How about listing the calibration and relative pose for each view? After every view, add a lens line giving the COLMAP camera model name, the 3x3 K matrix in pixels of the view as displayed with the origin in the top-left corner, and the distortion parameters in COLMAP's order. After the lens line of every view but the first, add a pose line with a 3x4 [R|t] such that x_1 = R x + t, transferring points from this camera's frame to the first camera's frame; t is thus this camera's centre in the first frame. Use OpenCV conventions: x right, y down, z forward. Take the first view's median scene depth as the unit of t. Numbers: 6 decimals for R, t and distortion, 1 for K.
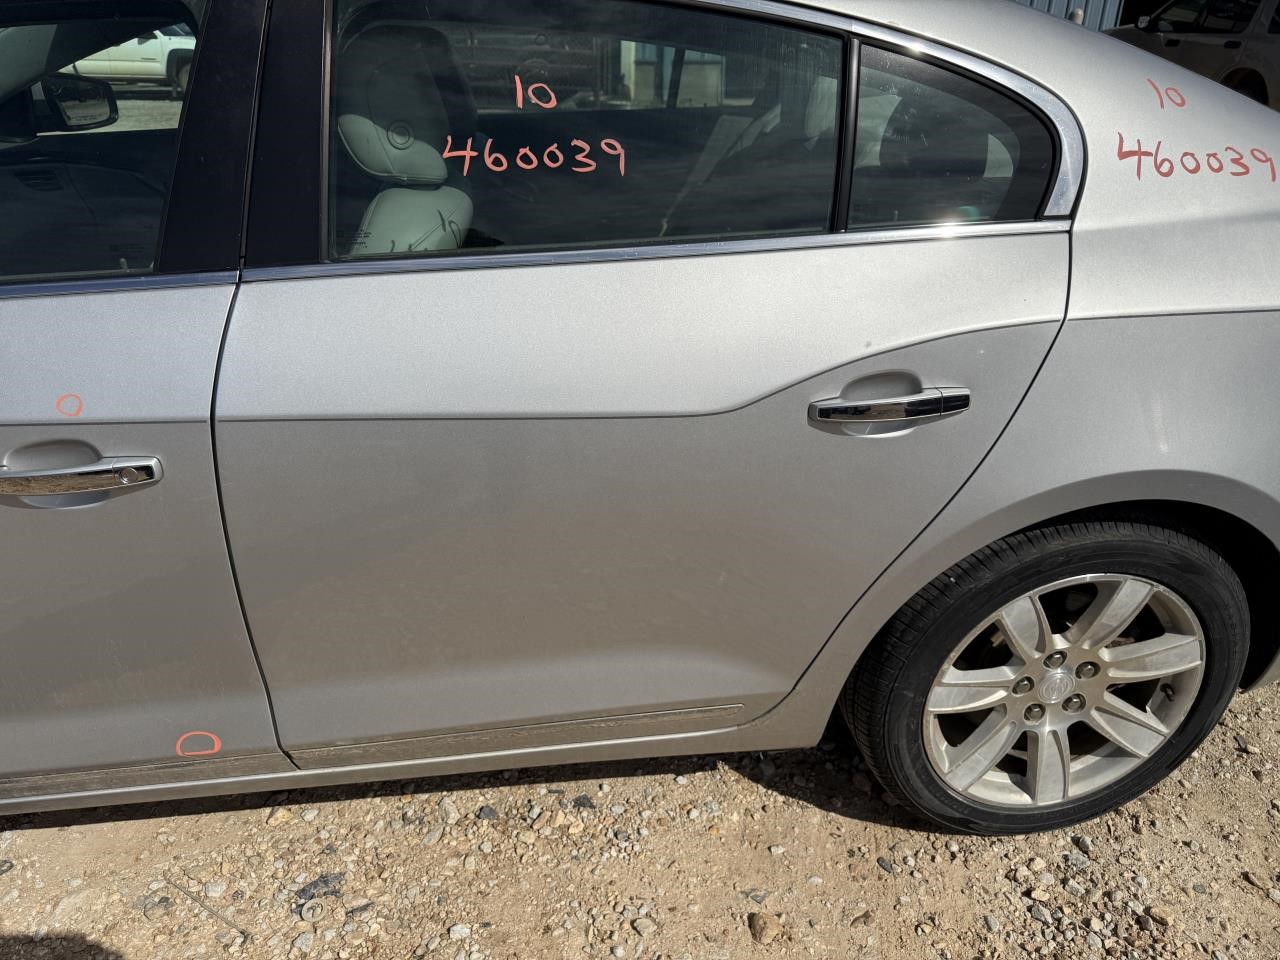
lens RADIAL K [[952.5, 0, 645.6], [0, 952.5, 399.0], [0, 0, 1]] dist [0.022478, -0.021067]
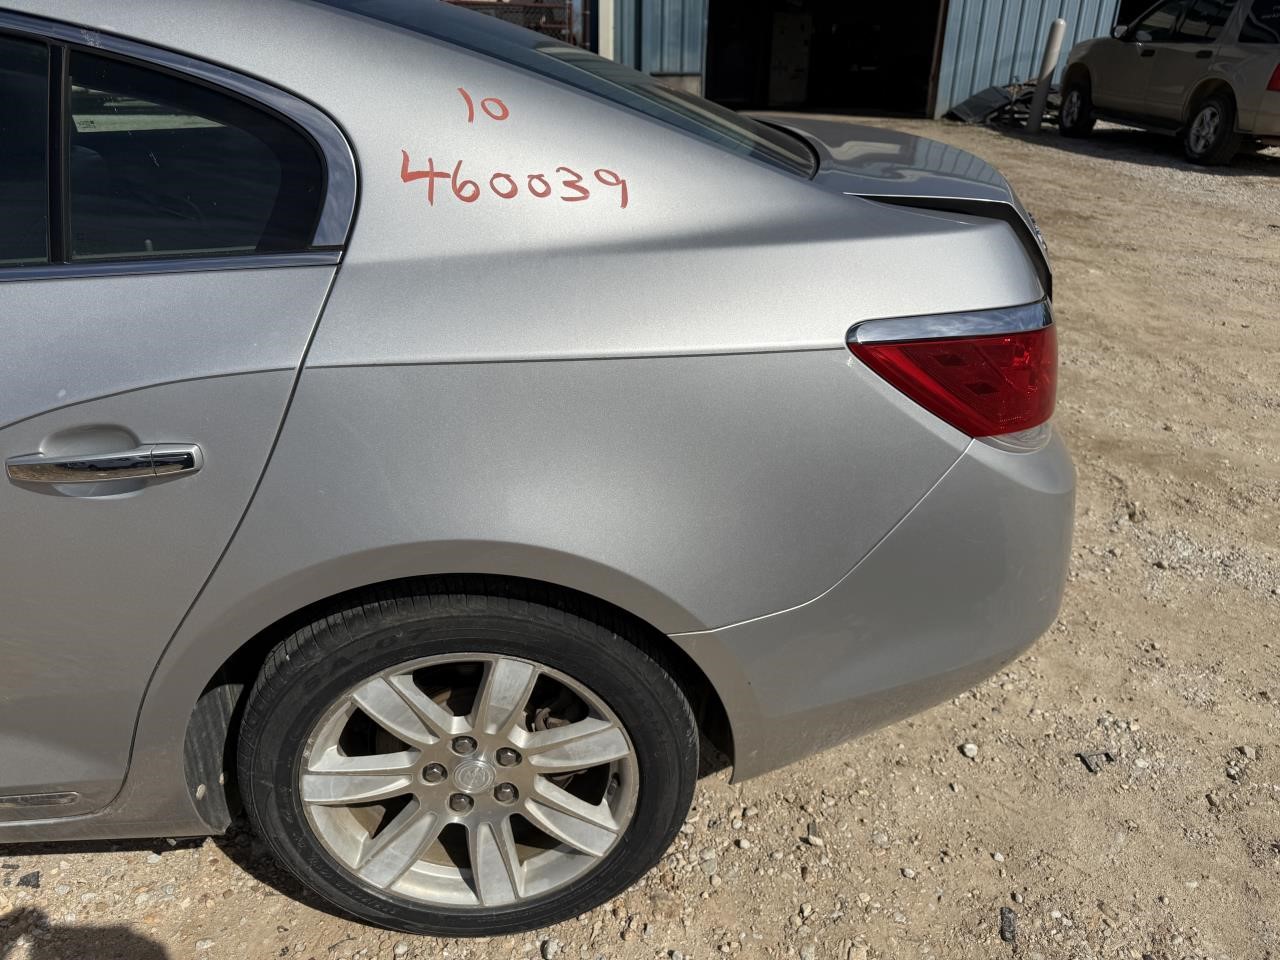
lens RADIAL K [[952.5, 0, 645.6], [0, 952.5, 399.0], [0, 0, 1]] dist [0.022478, -0.021067]
pose [[0.998492, 0.011326, -0.053717, 0.639854], [-0.012009, 0.999851, -0.012410, -0.037817], [0.053568, 0.013036, 0.998479, 0.125425]]
